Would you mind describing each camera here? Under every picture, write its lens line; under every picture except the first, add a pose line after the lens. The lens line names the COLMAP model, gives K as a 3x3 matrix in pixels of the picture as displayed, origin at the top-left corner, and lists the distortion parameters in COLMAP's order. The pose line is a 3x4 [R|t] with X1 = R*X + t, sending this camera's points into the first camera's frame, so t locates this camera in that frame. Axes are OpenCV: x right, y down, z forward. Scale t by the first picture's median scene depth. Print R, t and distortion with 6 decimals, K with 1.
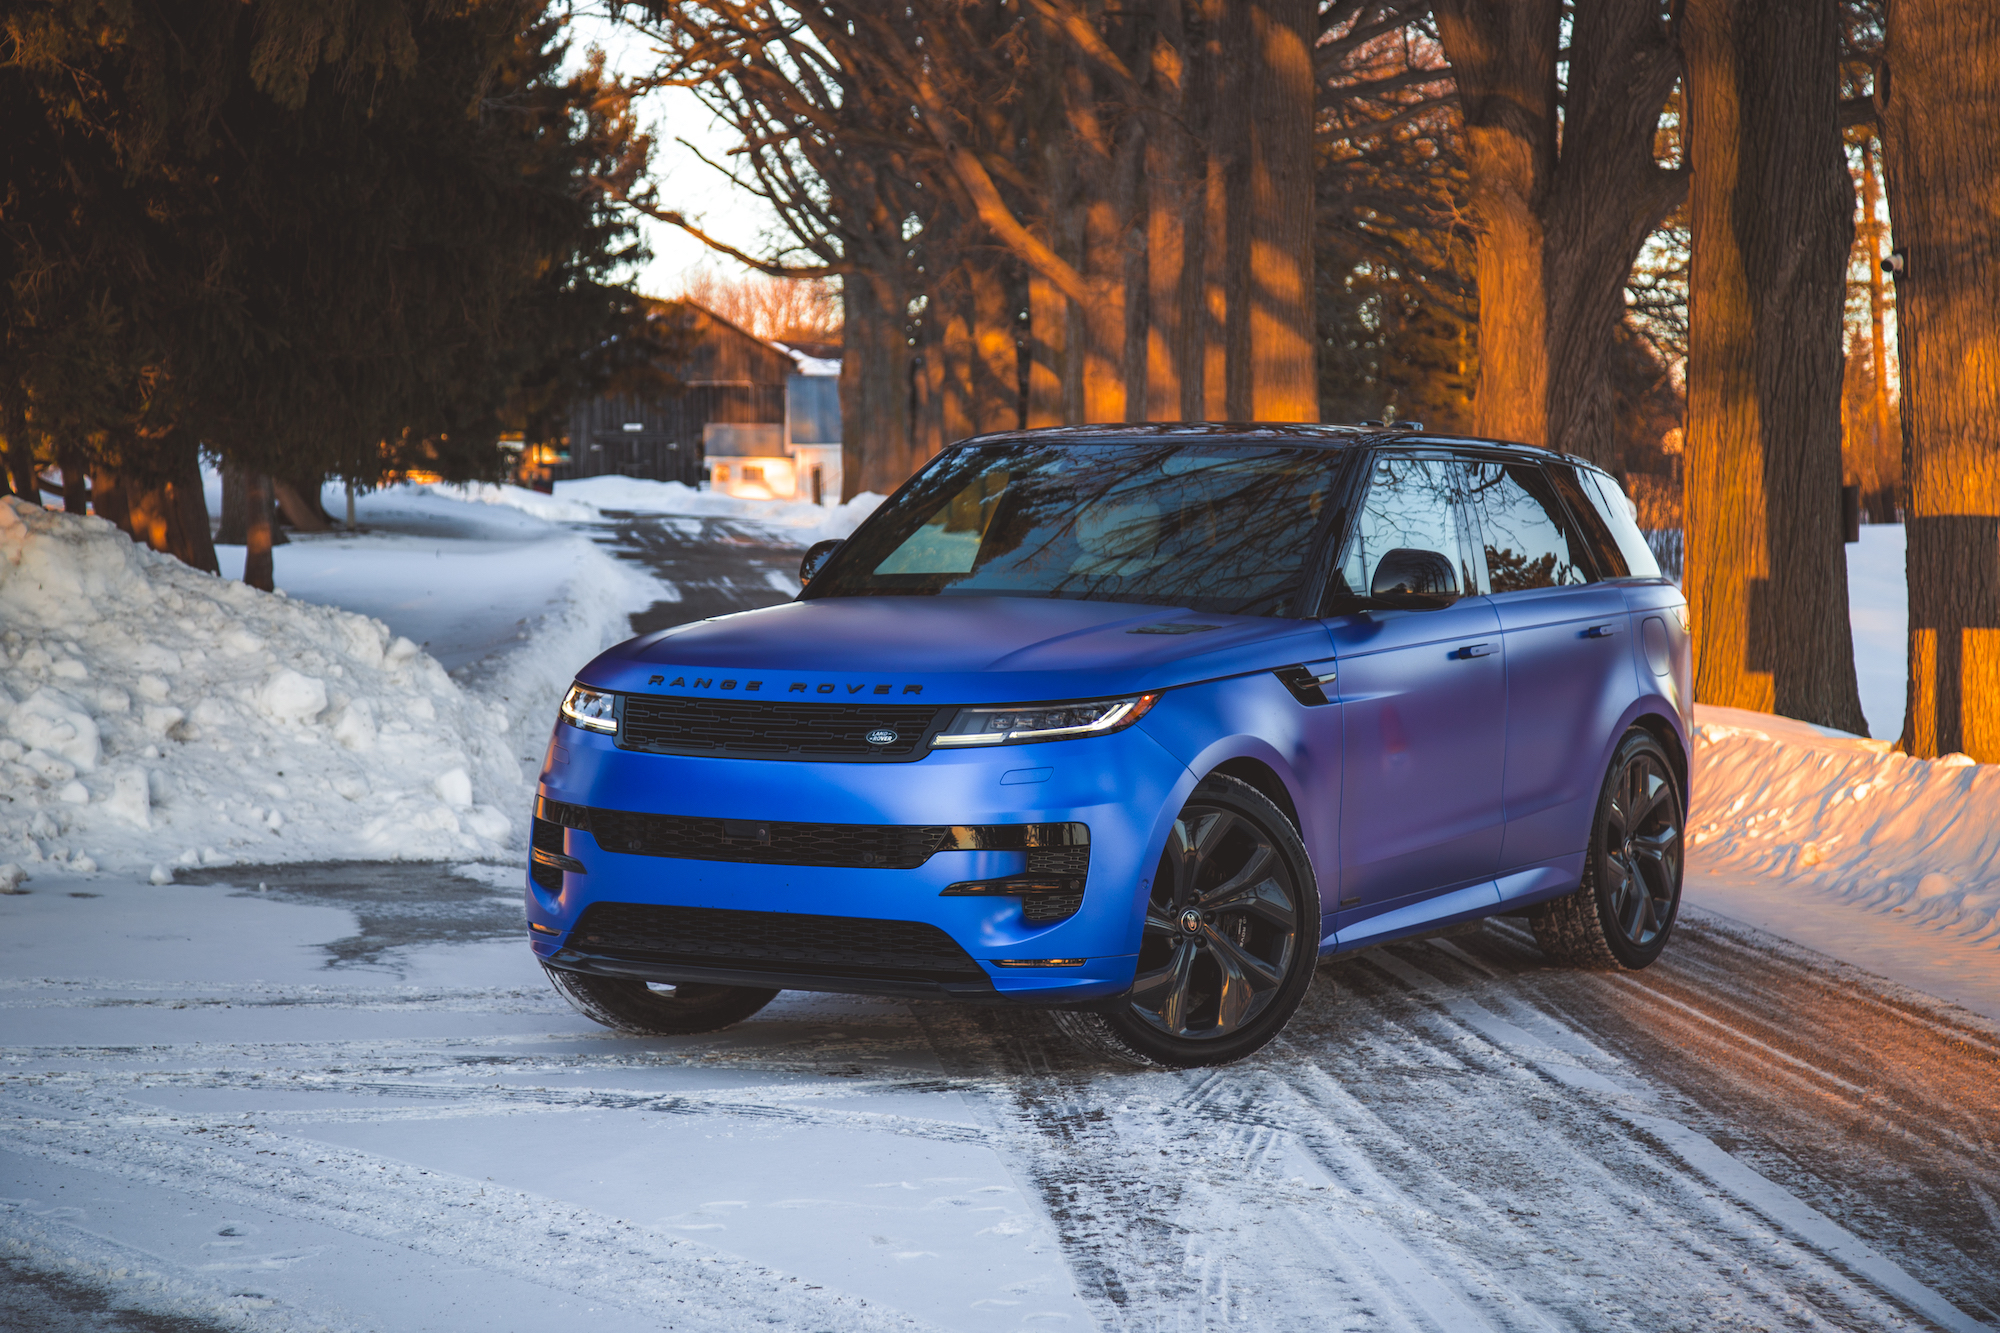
lens RADIAL K [[4323.9, 0, 1000.0], [0, 4323.9, 666.5], [0, 0, 1]] dist [0.416703, 0.236627]
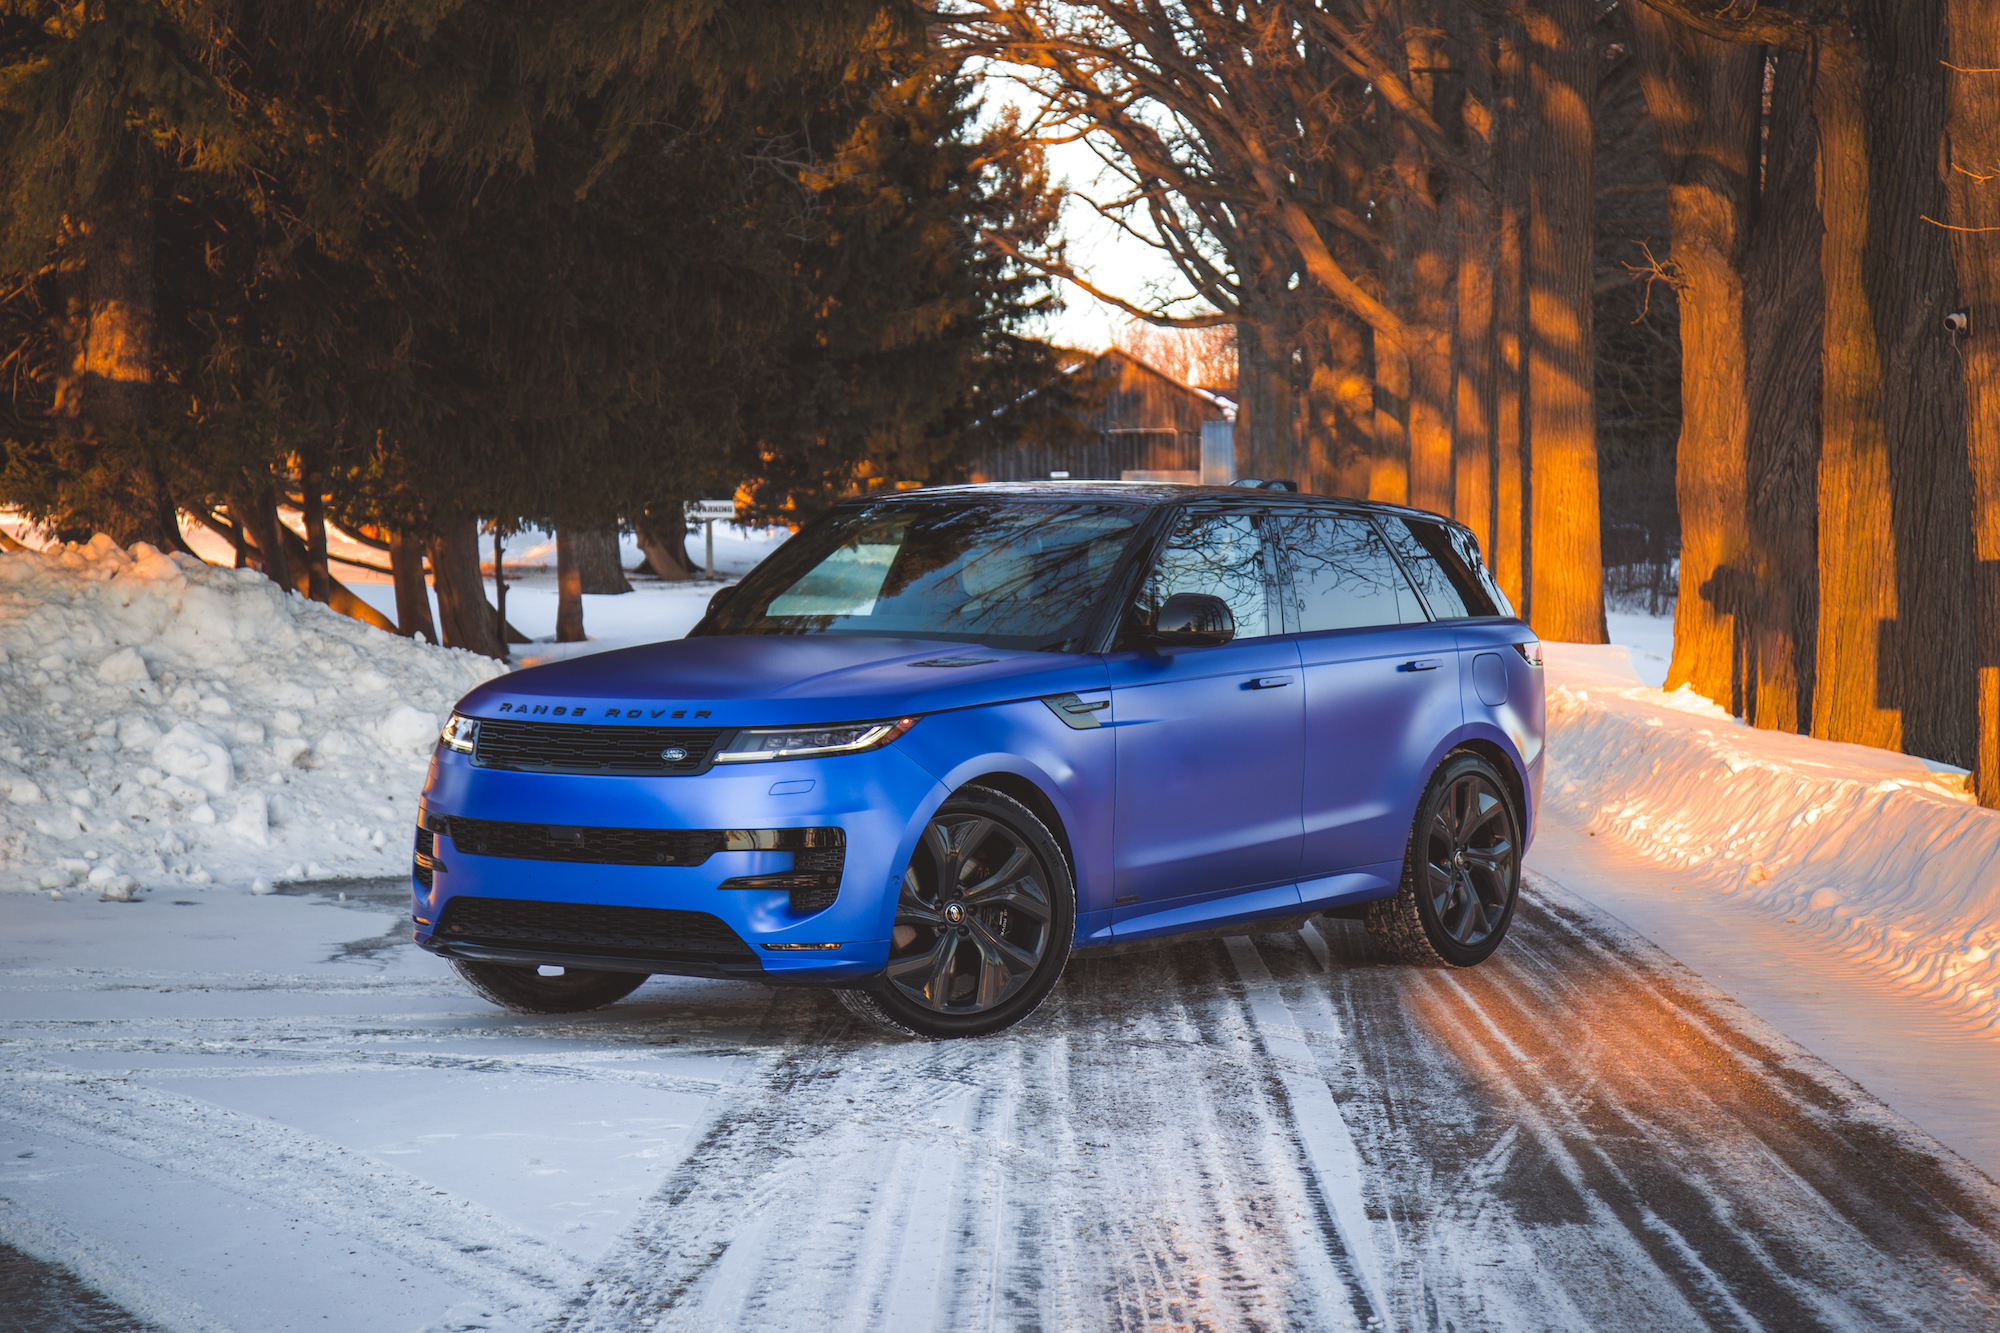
lens RADIAL K [[4308.3, 0, 1000.0], [0, 4308.3, 666.5], [0, 0, 1]] dist [0.402630, 0.158914]
pose [[0.995137, -0.002099, -0.098475, 0.096610], [0.001072, 0.999945, -0.010479, 0.002586], [0.098492, 0.010323, 0.995084, -0.087433]]
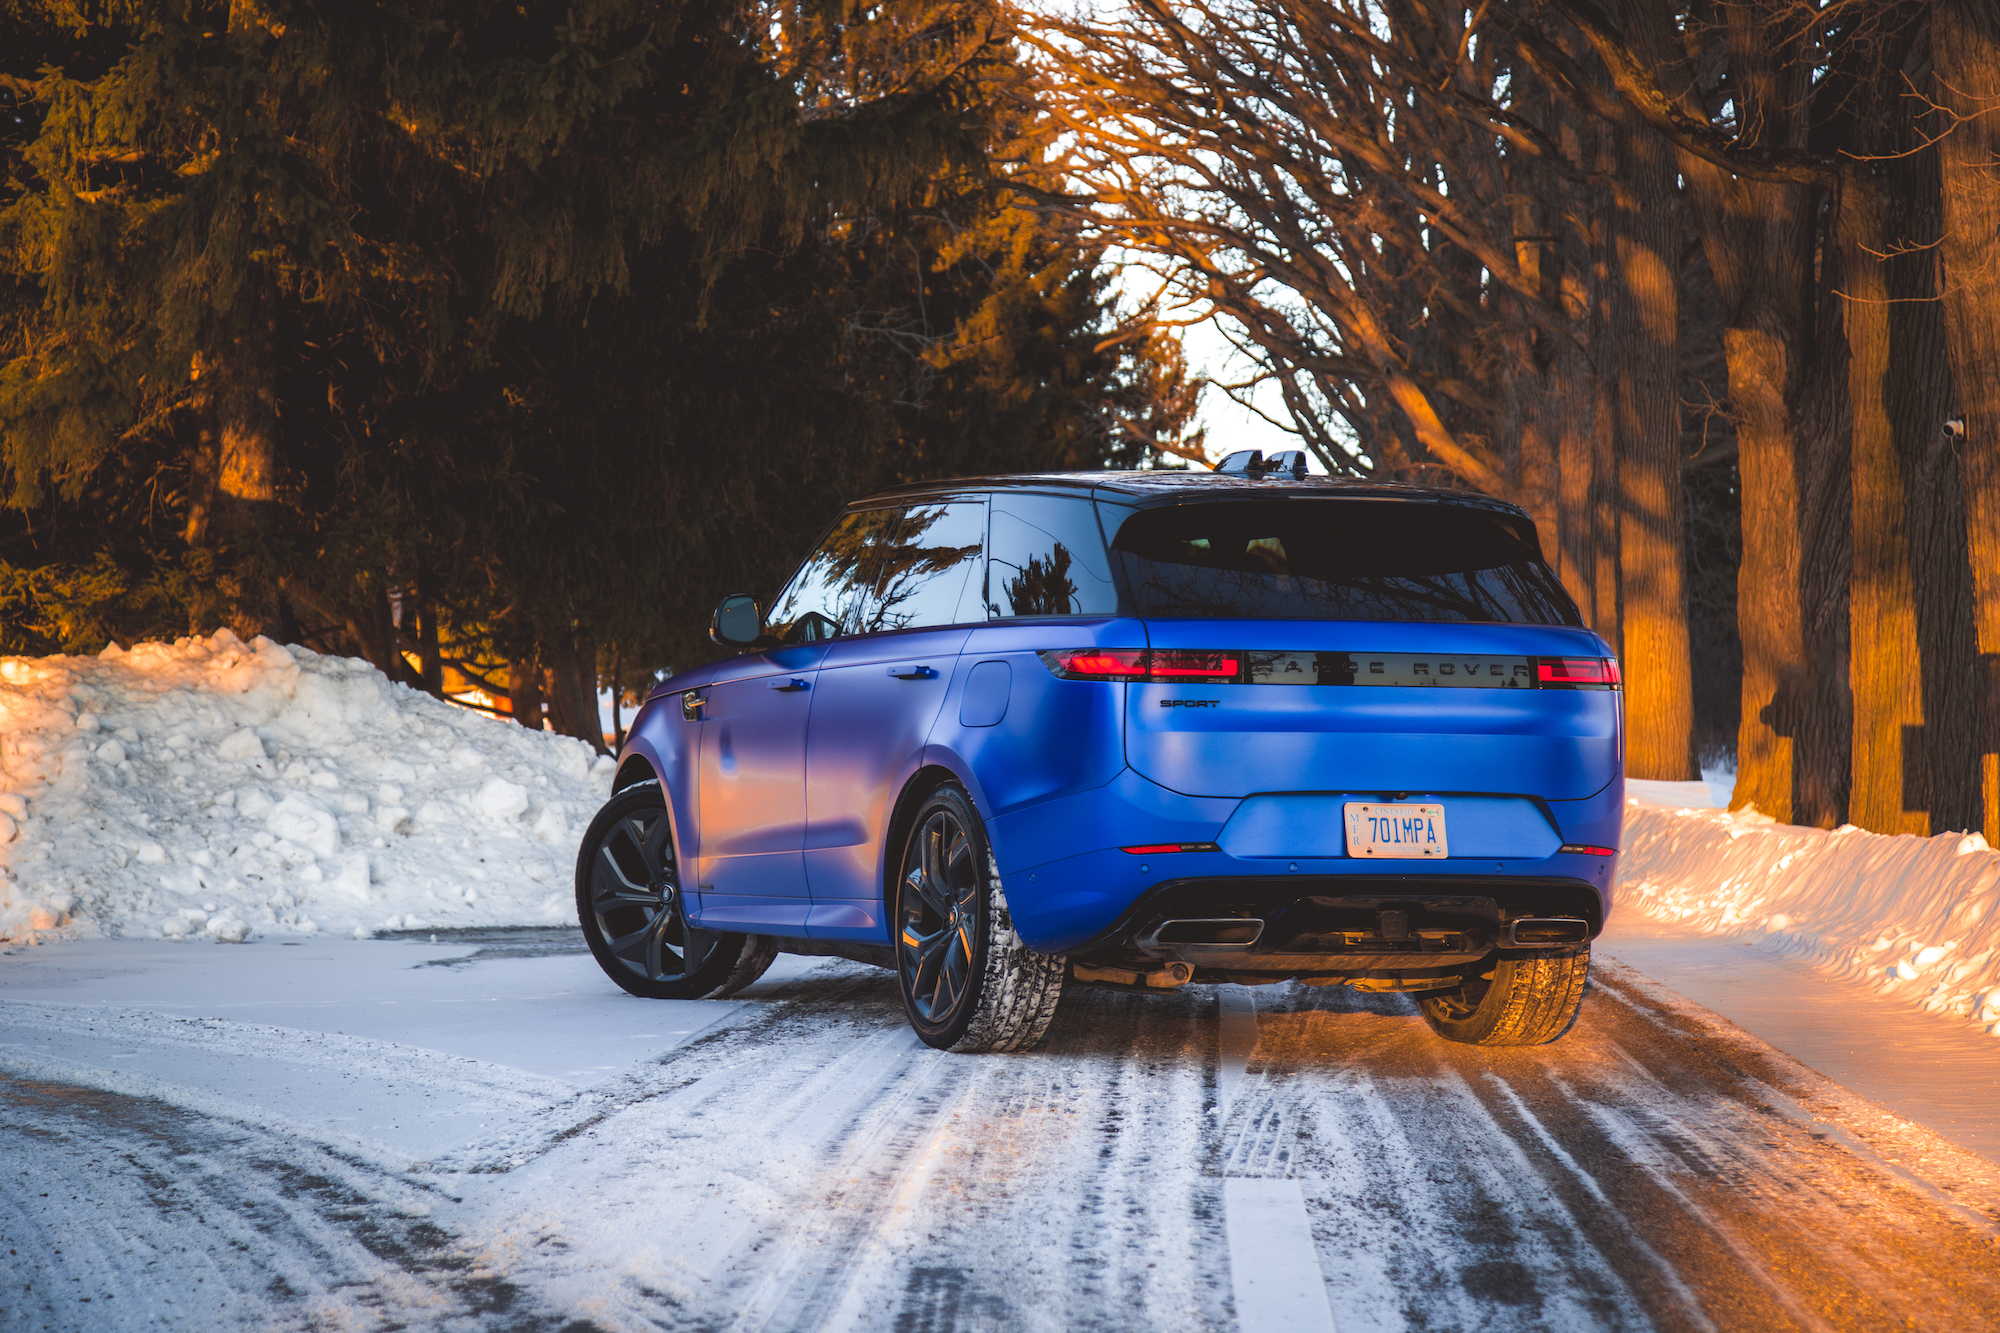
lens RADIAL K [[4323.9, 0, 1000.0], [0, 4323.9, 666.5], [0, 0, 1]] dist [0.416703, 0.236627]
pose [[0.991194, -0.013924, -0.131683, 0.134309], [0.006631, 0.998428, -0.055662, 0.037689], [0.132251, 0.054299, 0.989728, -0.178920]]
